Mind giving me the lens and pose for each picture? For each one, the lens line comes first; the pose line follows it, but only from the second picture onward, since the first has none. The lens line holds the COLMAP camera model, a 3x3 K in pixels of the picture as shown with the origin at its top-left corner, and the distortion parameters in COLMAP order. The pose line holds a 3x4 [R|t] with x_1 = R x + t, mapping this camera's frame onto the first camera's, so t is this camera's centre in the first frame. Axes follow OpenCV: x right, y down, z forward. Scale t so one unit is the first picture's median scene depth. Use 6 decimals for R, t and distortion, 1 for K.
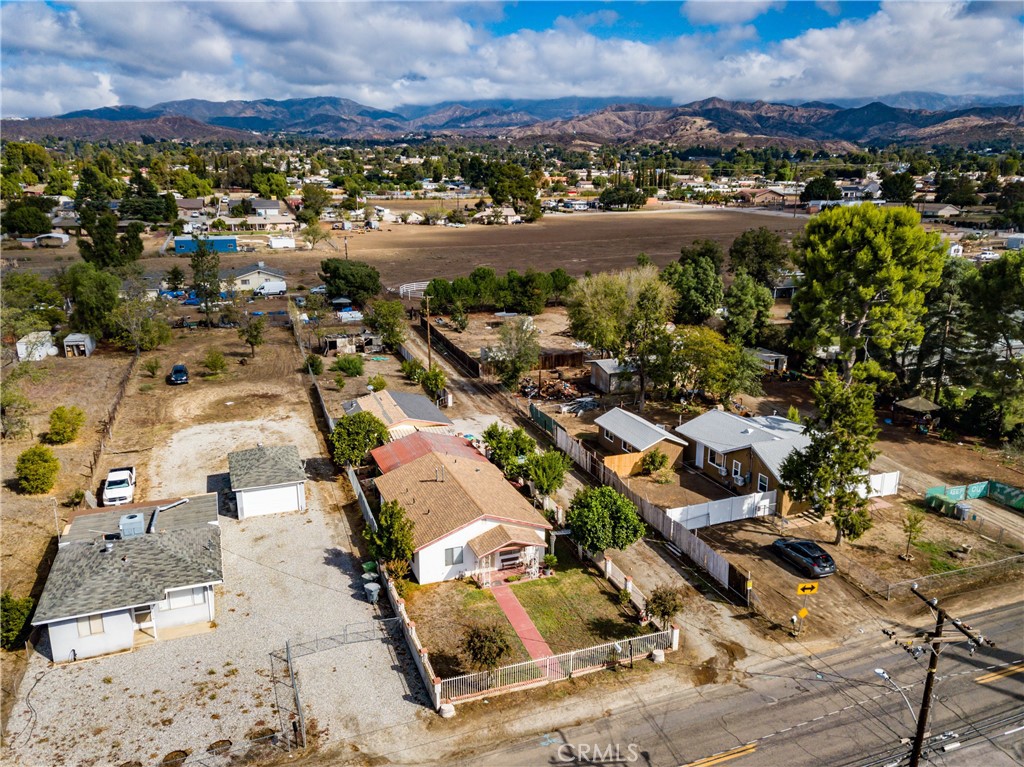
lens RADIAL K [[777.9, 0, 510.8], [0, 777.9, 393.4], [0, 0, 1]] dist [0.042917, -0.000373]
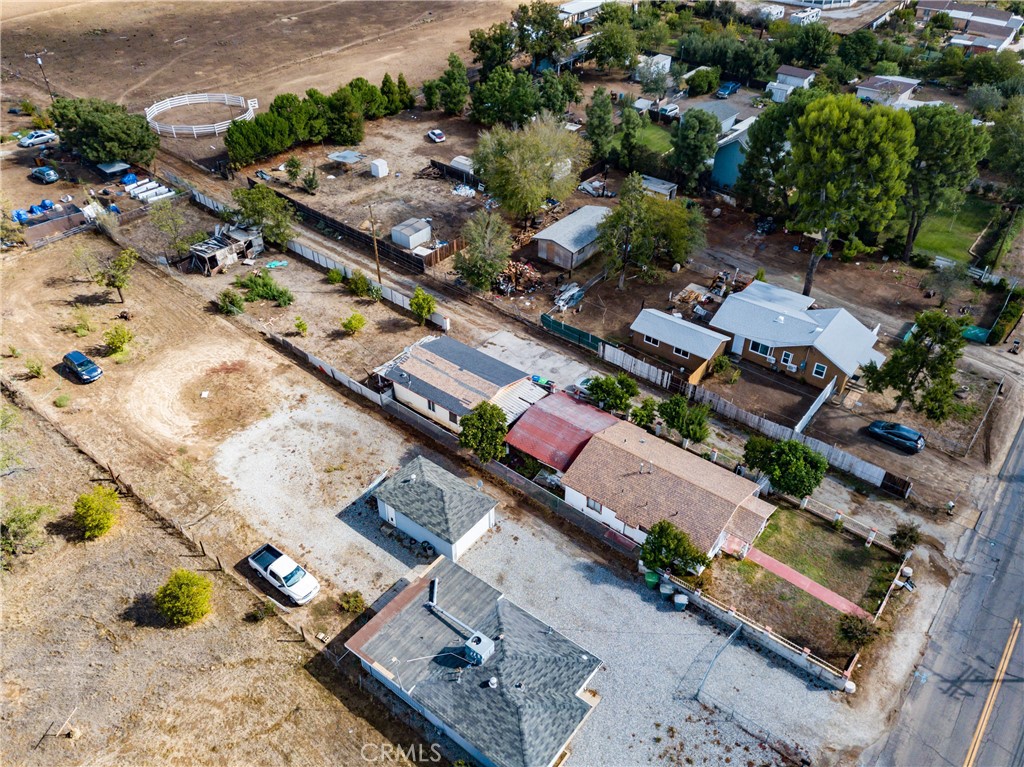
lens RADIAL K [[786.2, 0, 512.0], [0, 786.2, 383.5], [0, 0, 1]] dist [0.034844, -0.006751]
pose [[0.858363, -0.306133, 0.411698, -0.468417], [0.131519, 0.906948, 0.400186, -0.326655], [-0.495899, -0.289359, 0.818752, 0.160169]]
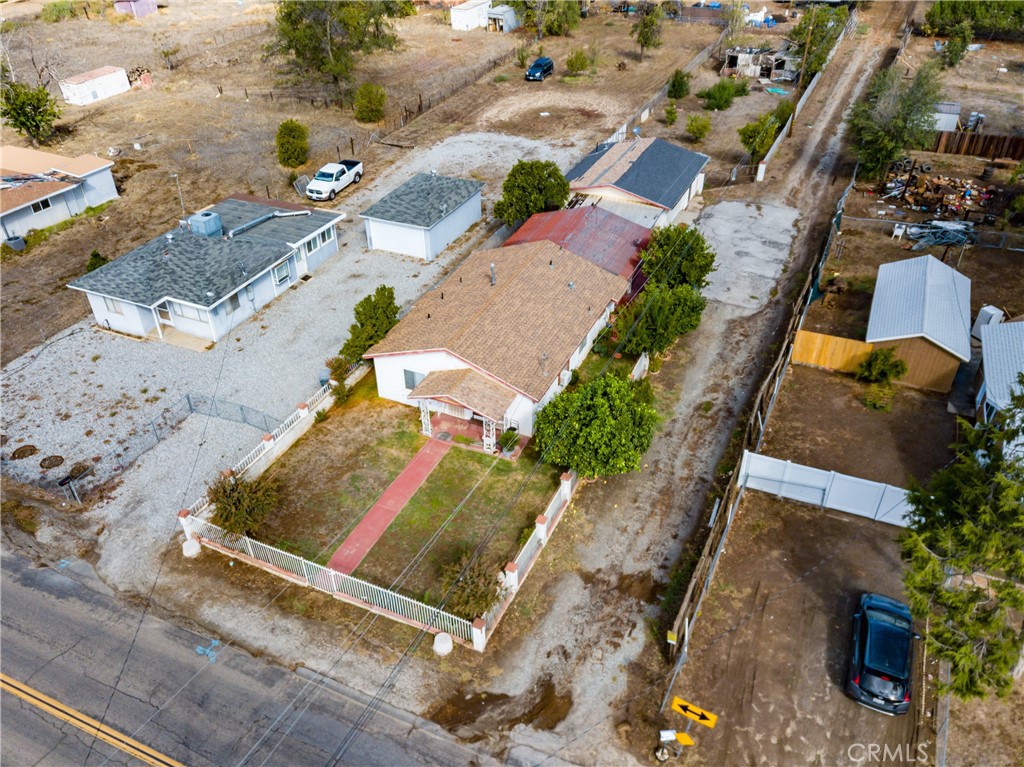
lens RADIAL K [[791.3, 0, 512.0], [0, 791.3, 383.5], [0, 0, 1]] dist [0.024293, 0.006664]
pose [[0.704432, 0.402903, -0.584333, 0.287000], [-0.175531, 0.896587, 0.406597, -0.079810], [0.687724, -0.183851, 0.702306, 0.323052]]
